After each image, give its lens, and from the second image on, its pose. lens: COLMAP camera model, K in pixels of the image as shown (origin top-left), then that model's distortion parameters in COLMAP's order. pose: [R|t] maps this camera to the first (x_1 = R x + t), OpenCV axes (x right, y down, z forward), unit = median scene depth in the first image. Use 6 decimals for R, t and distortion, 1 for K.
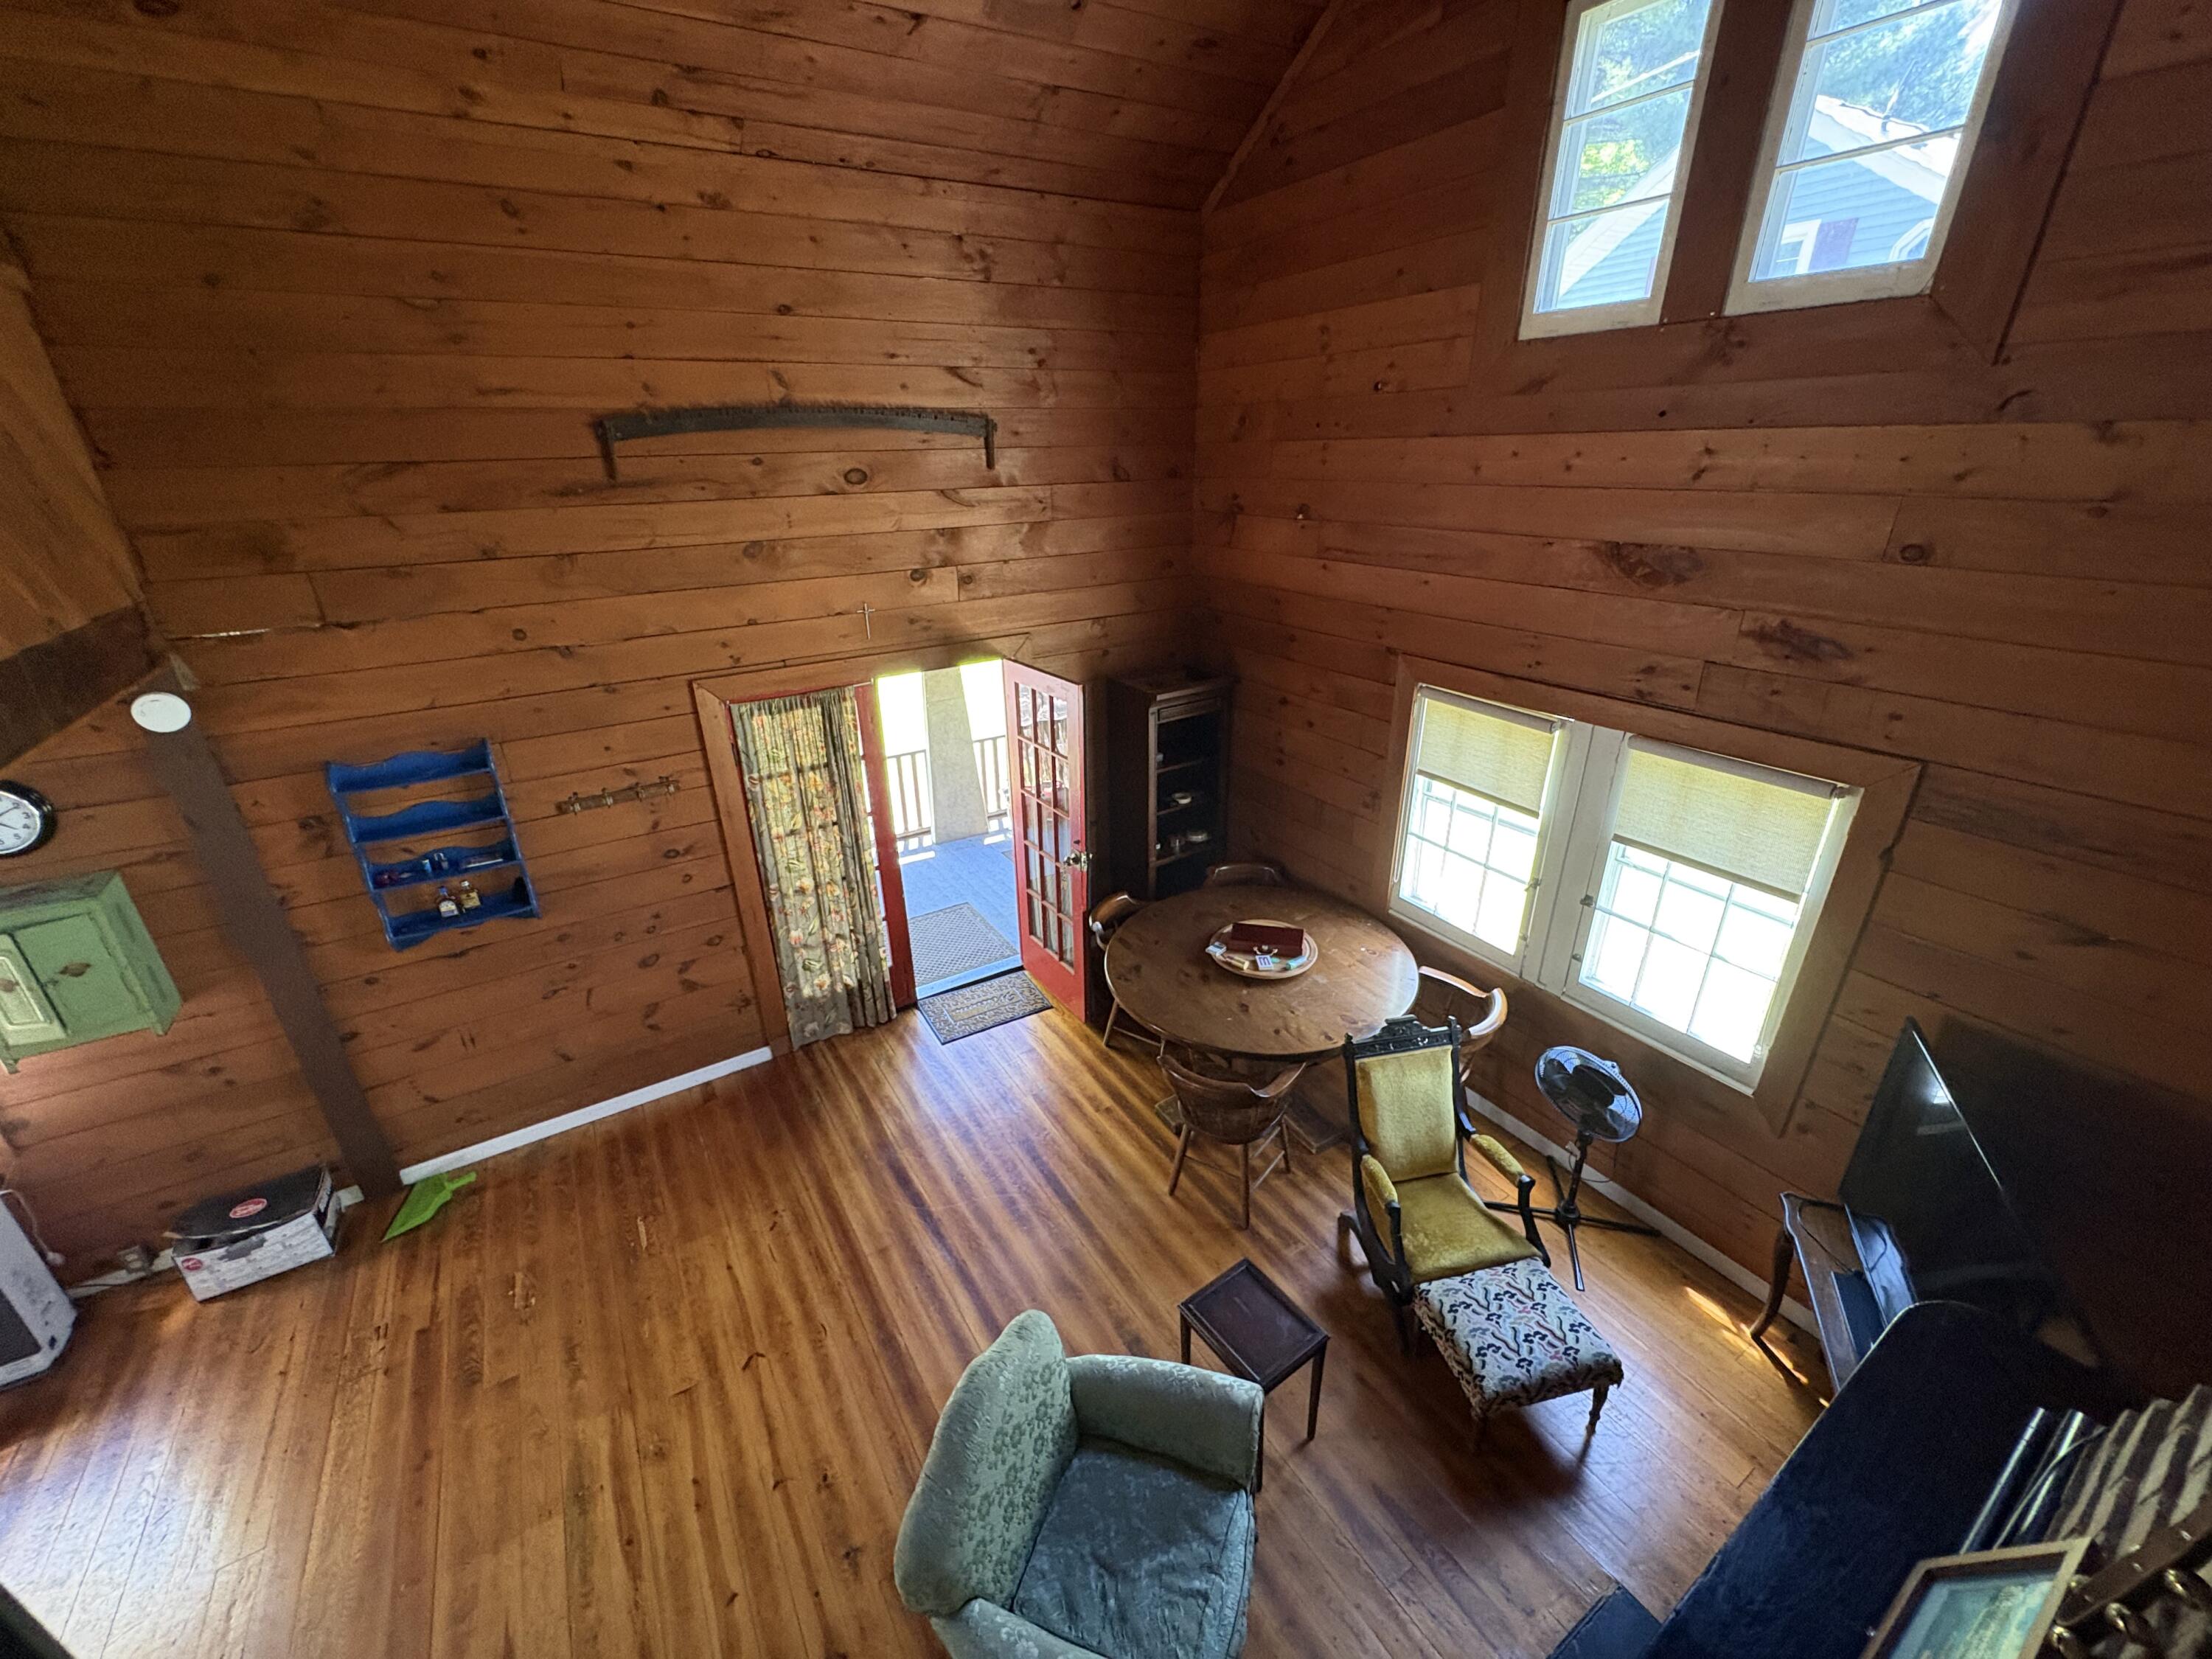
lens RADIAL K [[880.3, 0, 1104.0], [0, 880.3, 823.8], [0, 0, 1]] dist [0.000899, -0.000206]
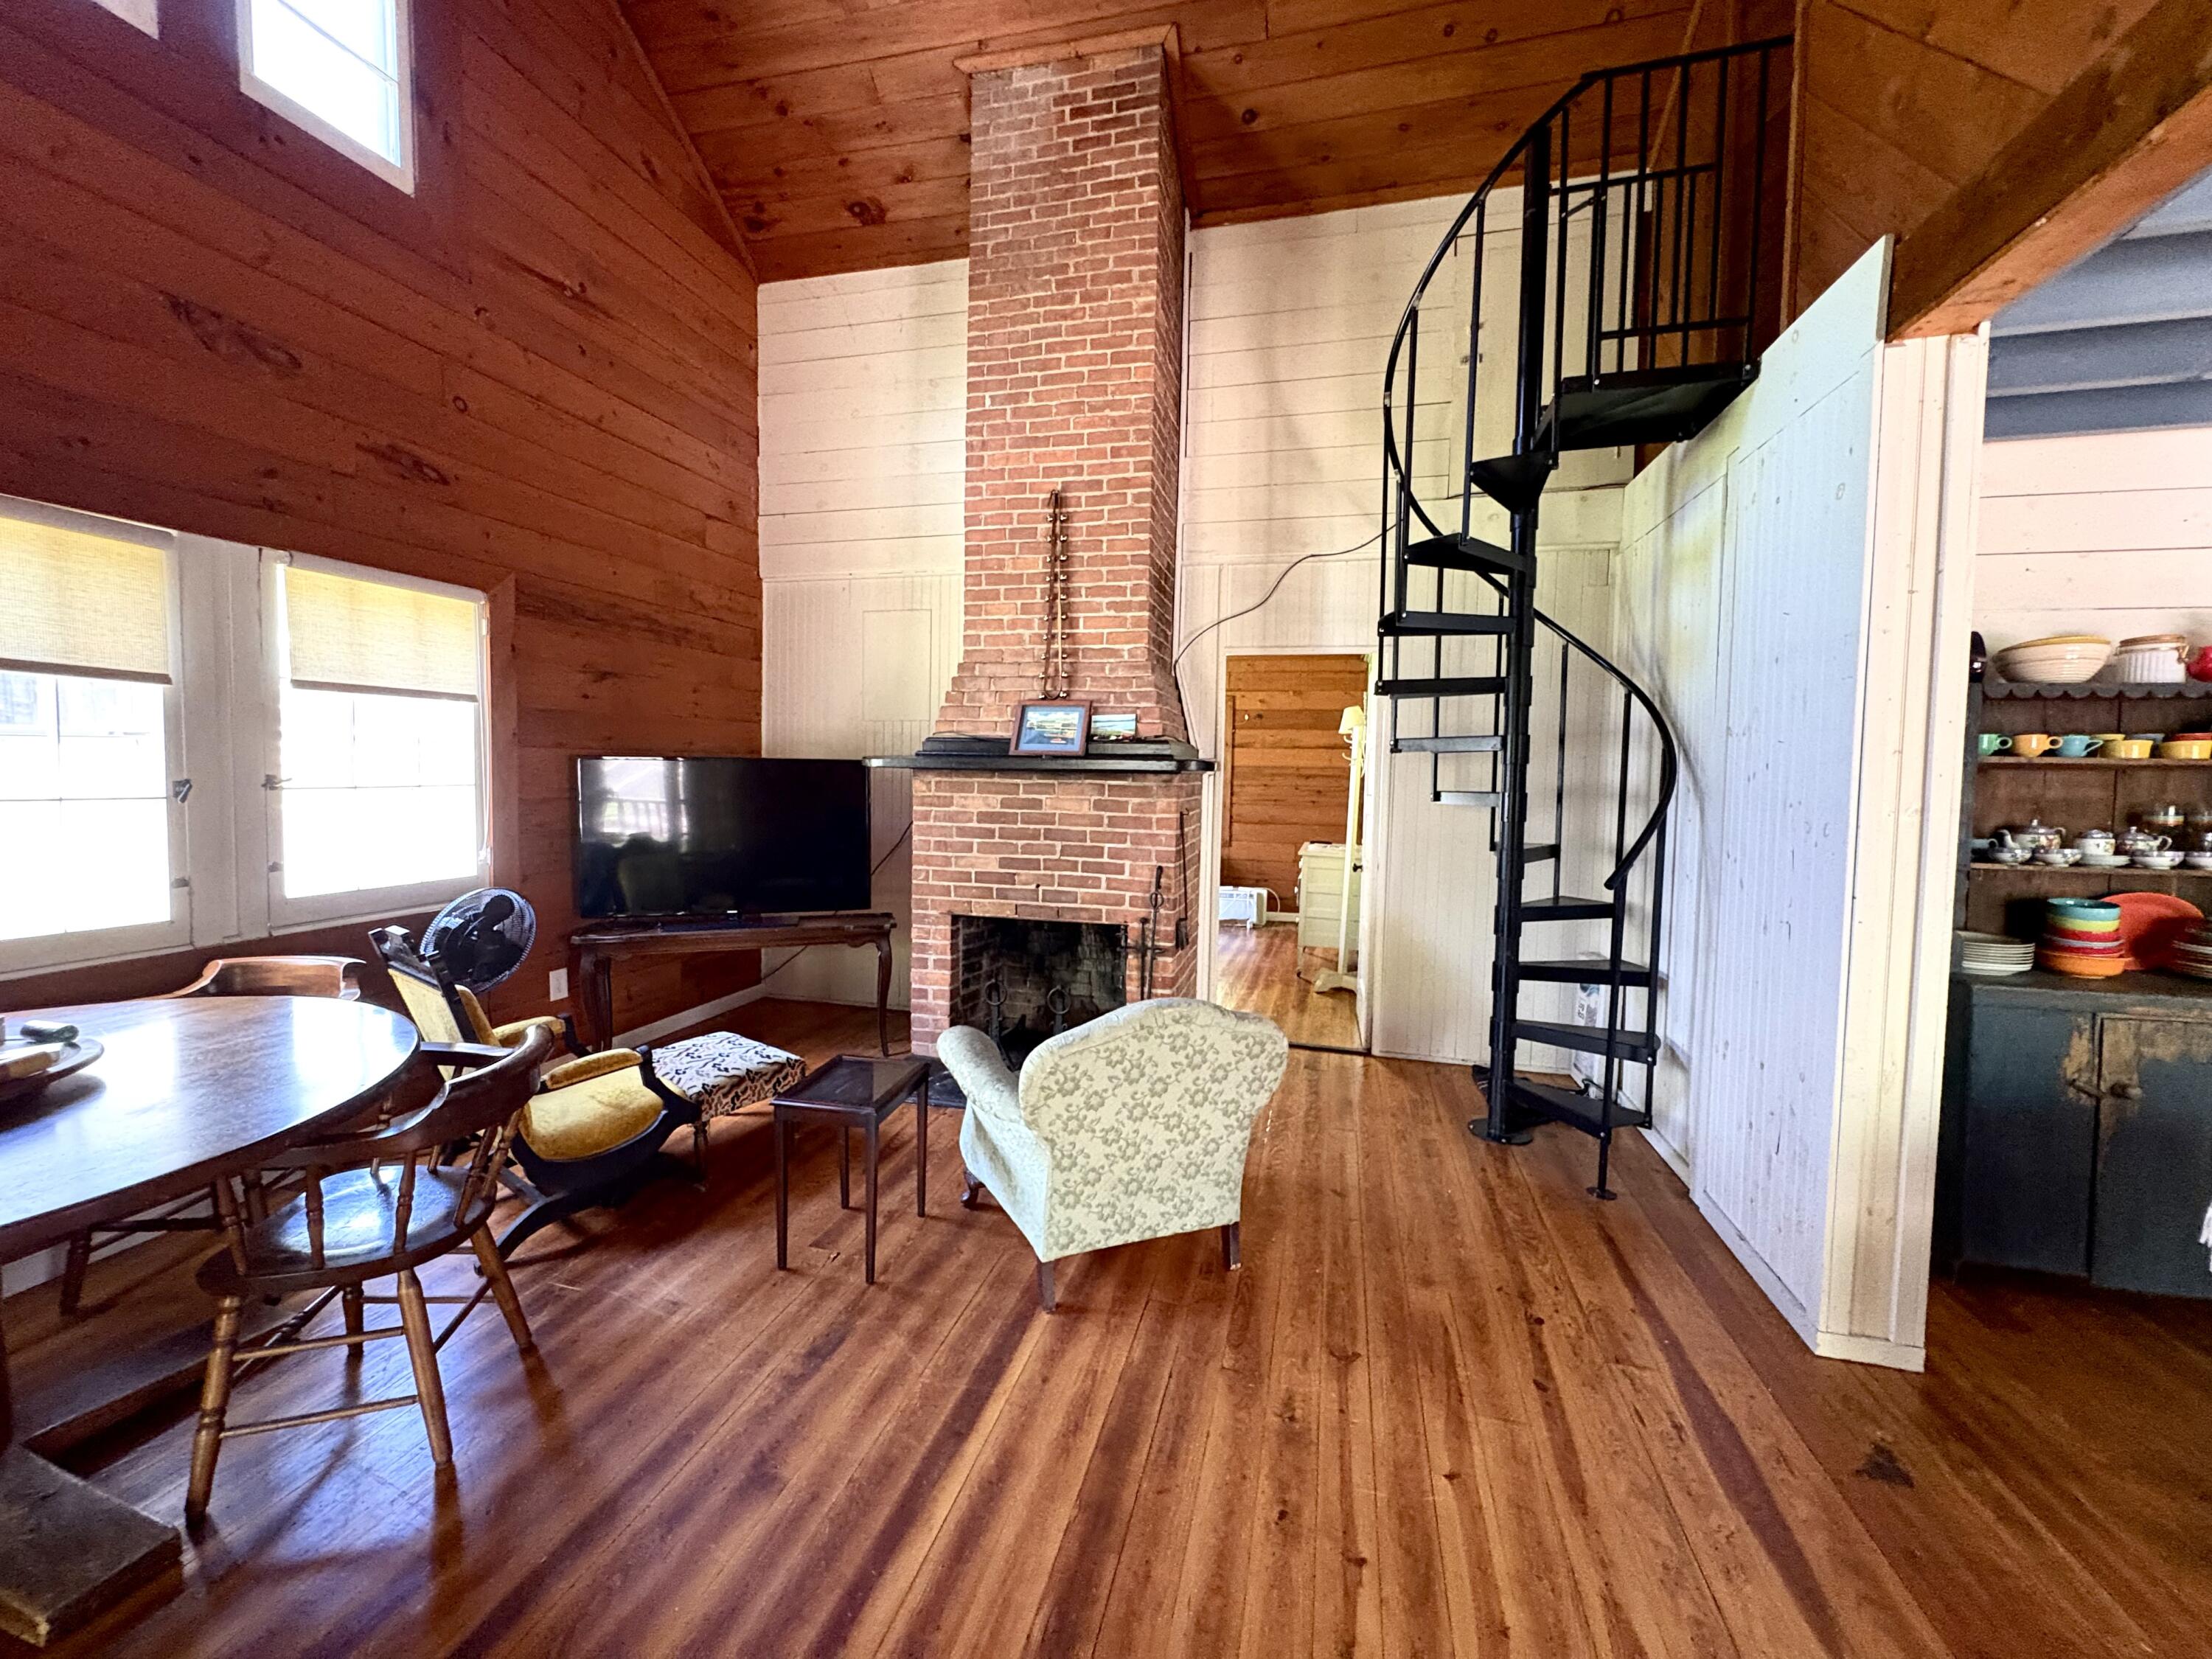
lens RADIAL K [[880.3, 0, 1101.0], [0, 880.3, 826.8], [0, 0, 1]] dist [0.000899, -0.000206]
pose [[-0.677732, -0.039178, 0.734265, -0.461688], [0.291359, 0.902535, 0.317083, 0.079877], [-0.675122, 0.428832, -0.600261, 0.883979]]
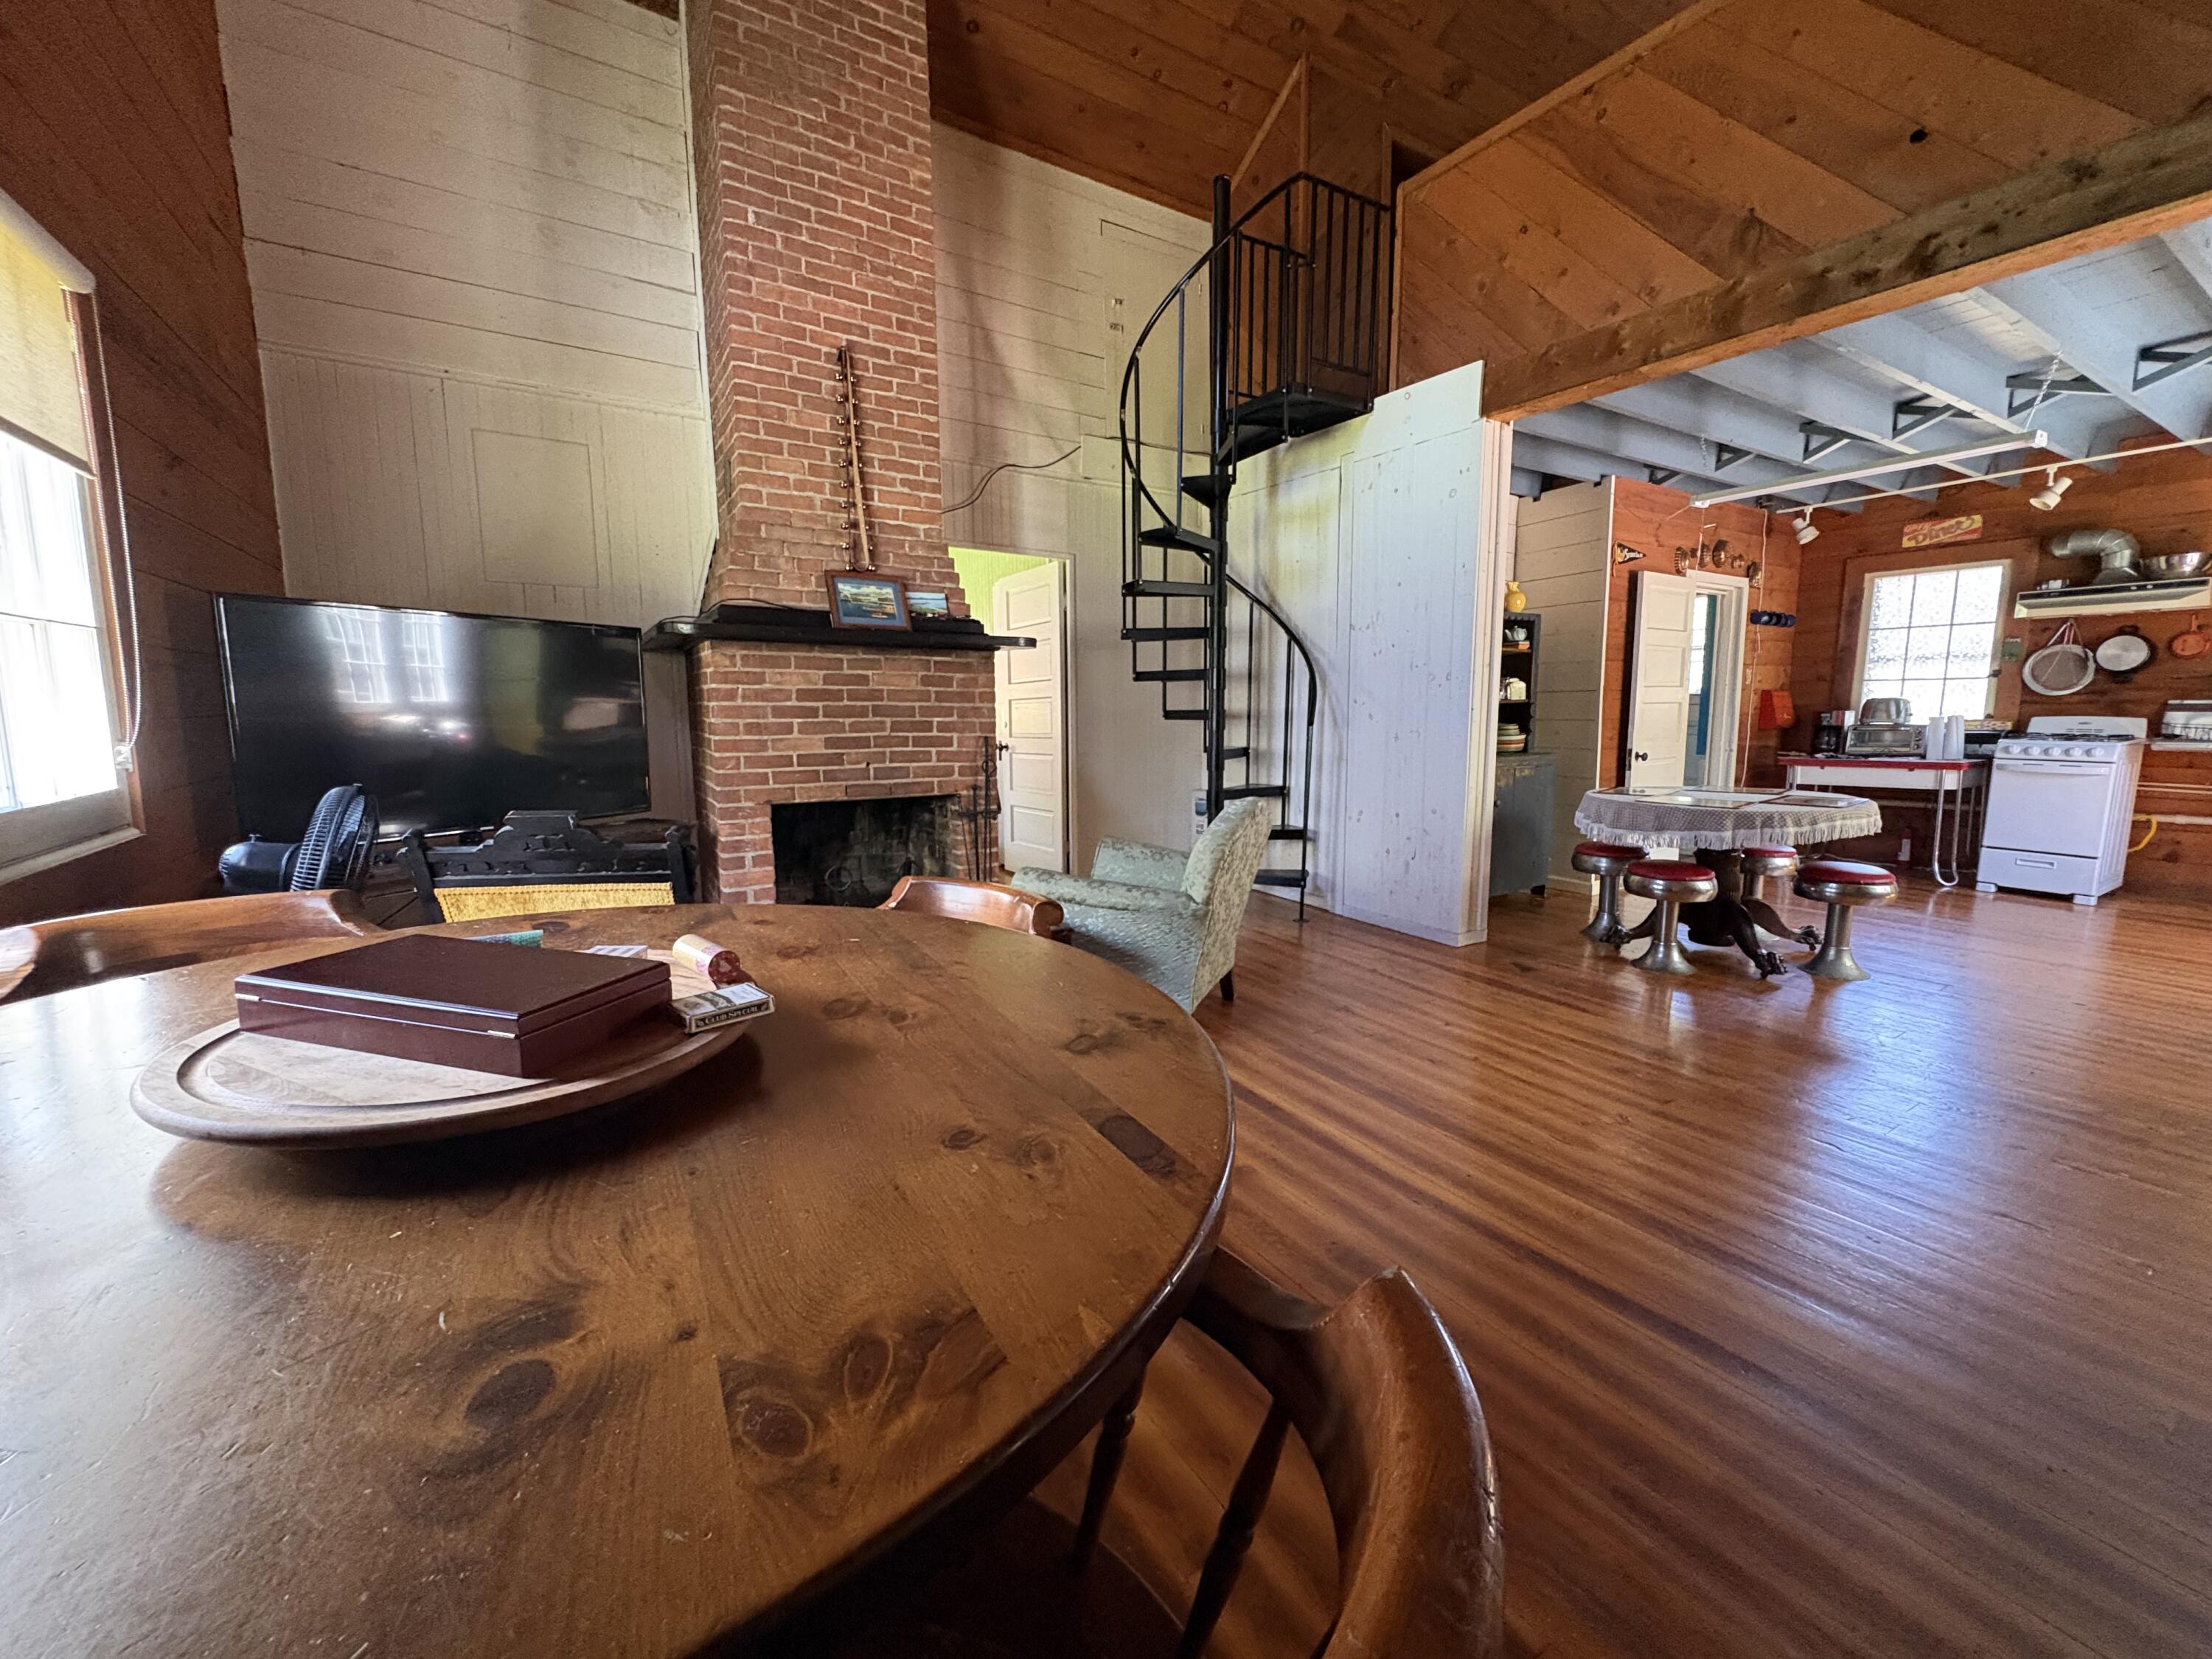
lens RADIAL K [[880.3, 0, 1106.9], [0, 880.3, 827.2], [0, 0, 1]] dist [0.000899, -0.000206]
pose [[-0.999810, 0.014473, 0.013076, 0.027348], [0.019169, 0.852922, 0.521686, -0.010115], [-0.003603, 0.521837, -0.853037, 1.228921]]
